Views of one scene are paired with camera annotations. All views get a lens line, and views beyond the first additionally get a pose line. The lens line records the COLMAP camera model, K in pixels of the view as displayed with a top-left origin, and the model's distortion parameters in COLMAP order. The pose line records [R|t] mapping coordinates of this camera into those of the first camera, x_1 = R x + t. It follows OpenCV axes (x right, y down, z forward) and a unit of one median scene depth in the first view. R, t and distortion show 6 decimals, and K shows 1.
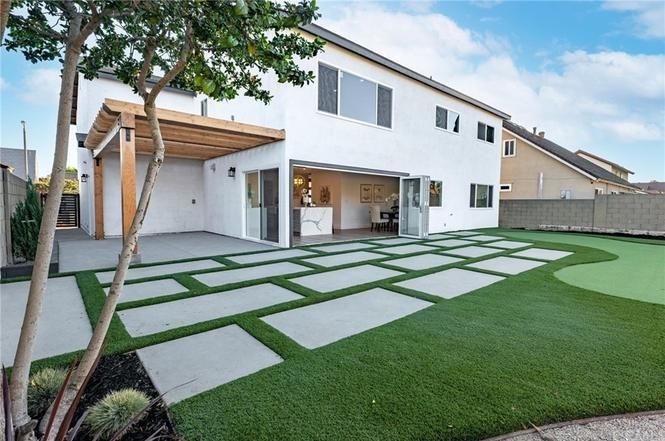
lens RADIAL K [[292.7, 0, 332.4], [0, 292.7, 222.2], [0, 0, 1]] dist [0.020026, -0.000063]
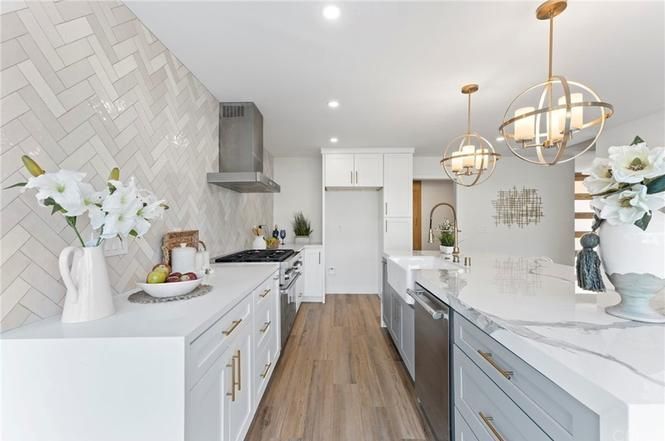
lens RADIAL K [[286.2, 0, 330.8], [0, 286.2, 221.4], [0, 0, 1]] dist [0.022033, 0.000155]
pose [[0.755329, -0.017279, -0.655118, -0.093833], [-0.035416, 0.997115, -0.067134, -0.067910], [0.654388, 0.073910, 0.752538, 0.756294]]
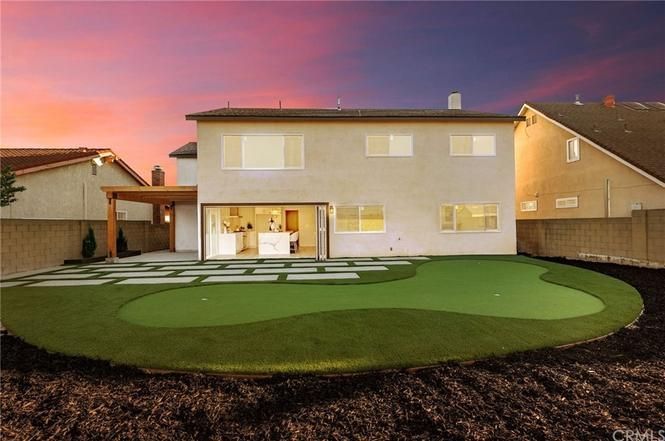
lens RADIAL K [[292.7, 0, 332.4], [0, 292.7, 222.2], [0, 0, 1]] dist [0.020026, -0.000063]
pose [[0.822825, -0.027209, -0.567643, 0.774454], [-0.014889, 0.997478, -0.069394, -0.009470], [0.568099, 0.065551, 0.820345, 0.074761]]
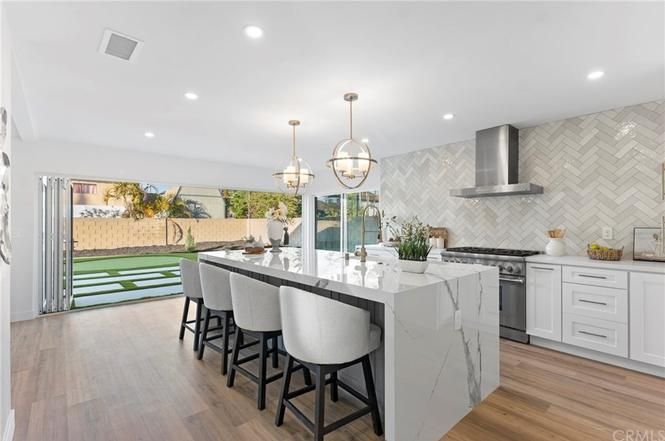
lens RADIAL K [[306.5, 0, 335.7], [0, 306.5, 224.2], [0, 0, 1]] dist [0.023528, 0.000167]
pose [[-0.999527, -0.013560, -0.027602, -0.138365], [-0.015598, 0.997061, 0.075004, -0.103570], [0.026504, 0.075399, -0.996801, 1.236005]]
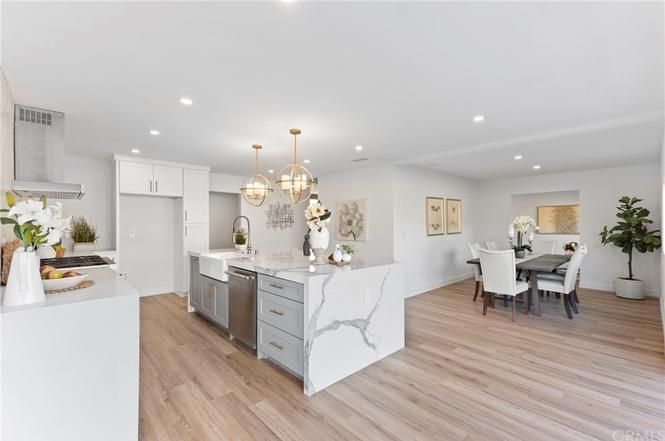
lens RADIAL K [[292.7, 0, 332.4], [0, 292.7, 222.2], [0, 0, 1]] dist [0.020026, -0.000063]
pose [[0.998891, -0.014480, 0.044800, -0.080832], [0.017966, 0.996758, -0.078421, -0.063356], [-0.043519, 0.079139, 0.995913, 0.624873]]
